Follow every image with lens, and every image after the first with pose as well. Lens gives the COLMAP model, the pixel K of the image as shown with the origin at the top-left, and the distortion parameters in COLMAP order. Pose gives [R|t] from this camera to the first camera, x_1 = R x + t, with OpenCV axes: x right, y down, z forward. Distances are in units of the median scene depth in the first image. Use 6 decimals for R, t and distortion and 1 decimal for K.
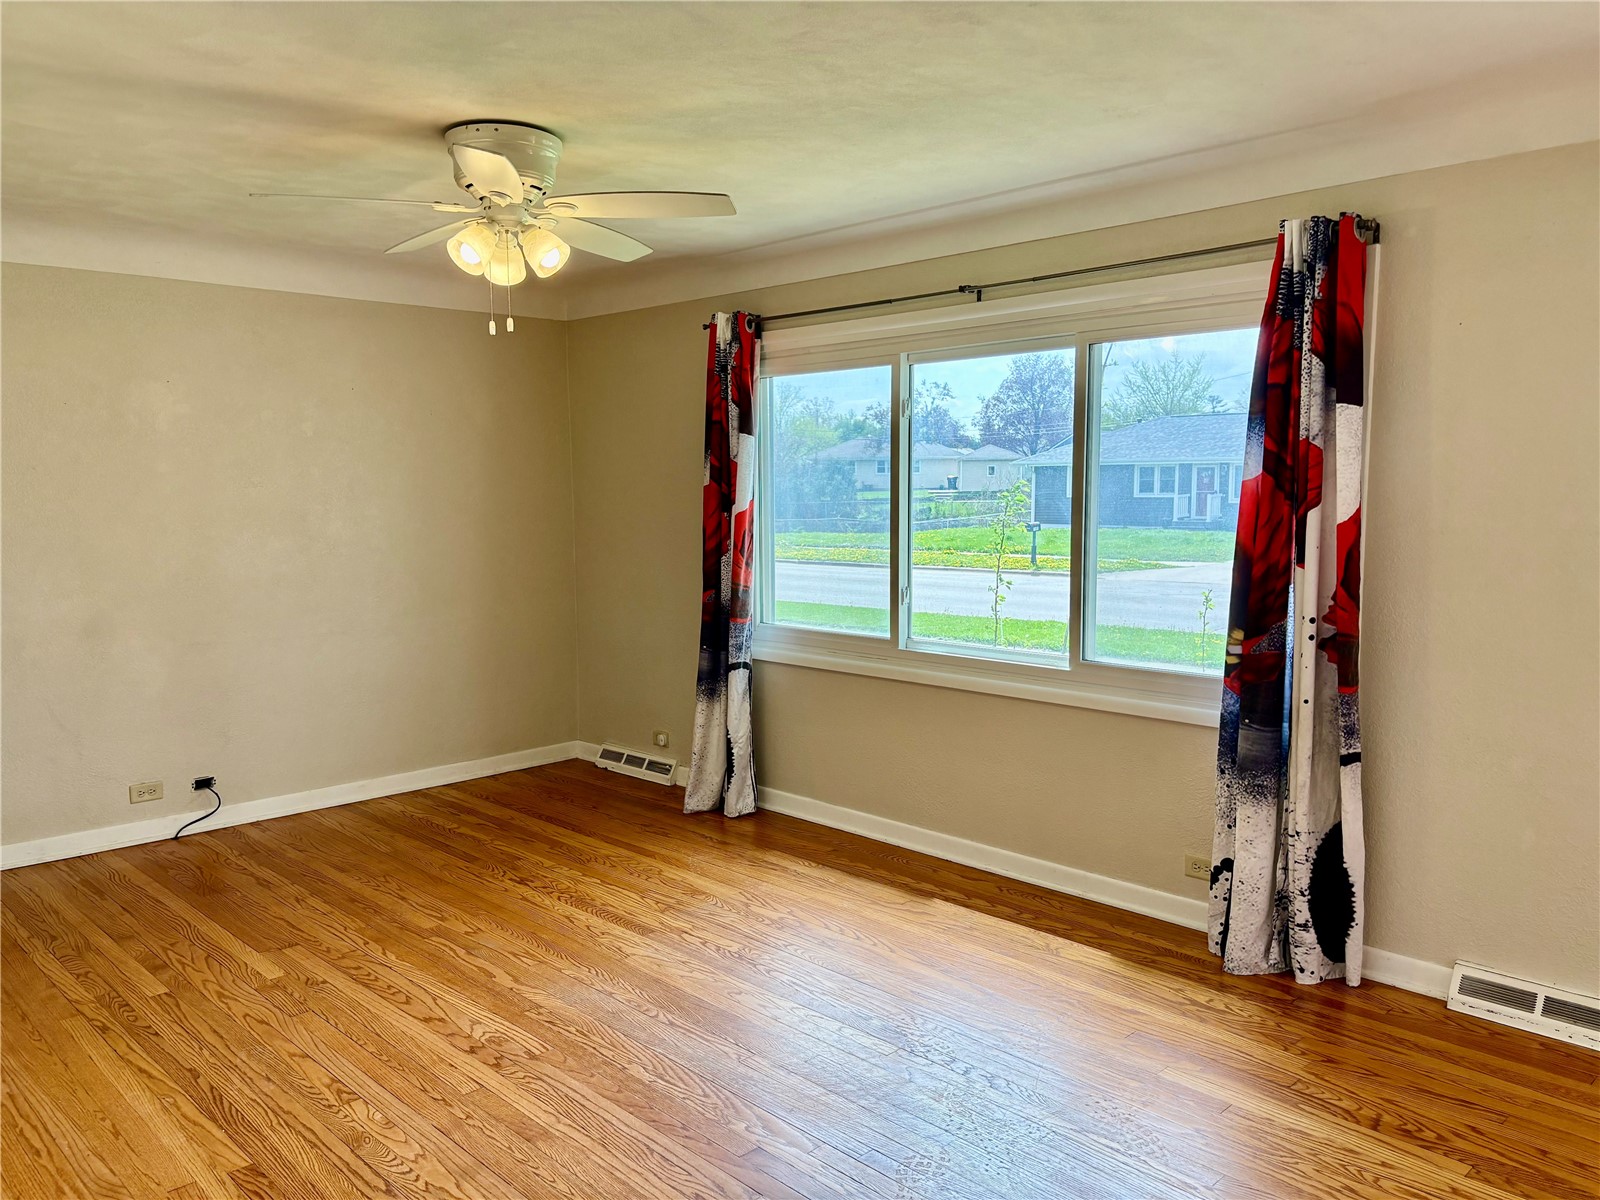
lens RADIAL K [[1197.7, 0, 800.0], [0, 1197.7, 600.0], [0, 0, 1]] dist [0.068034, 0.000168]
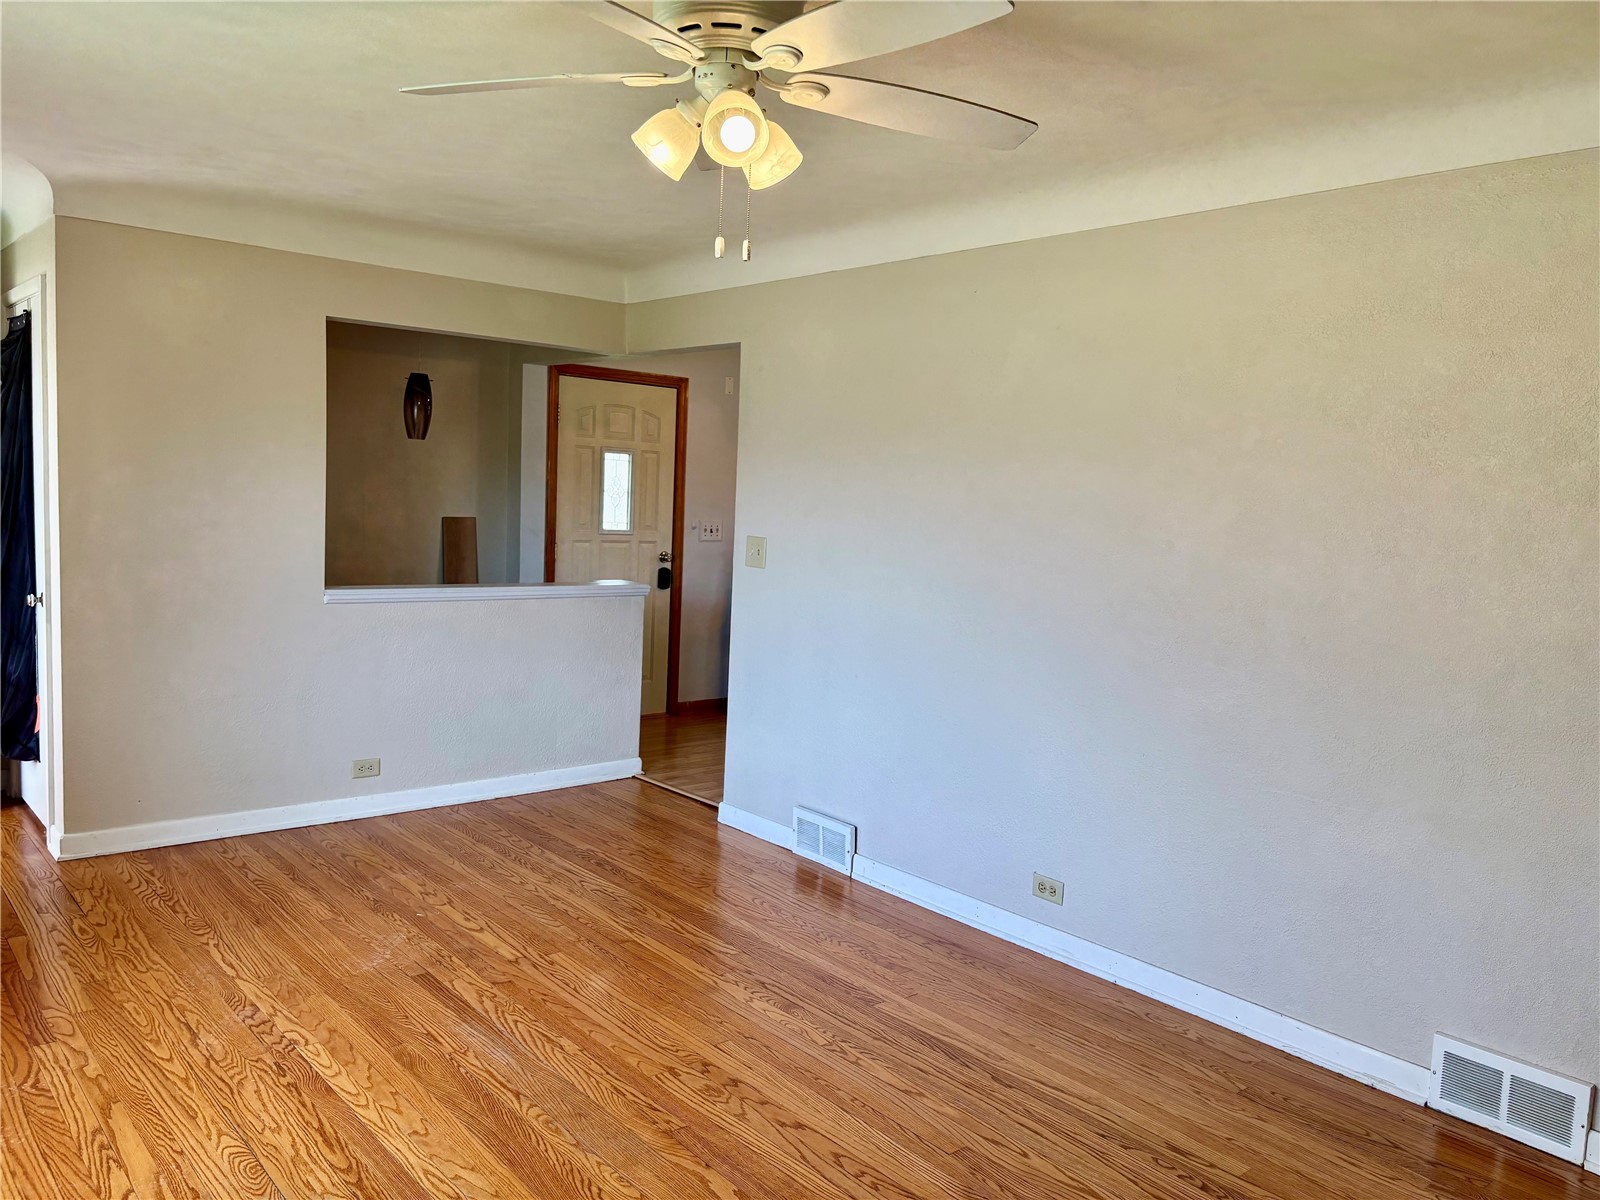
lens RADIAL K [[1210.4, 0, 800.0], [0, 1210.4, 600.0], [0, 0, 1]] dist [0.140209, -0.426442]
pose [[-0.996607, -0.038779, 0.072593, -0.380839], [-0.024735, 0.982388, 0.185210, -0.178459], [-0.078496, 0.182786, -0.980014, 1.889599]]
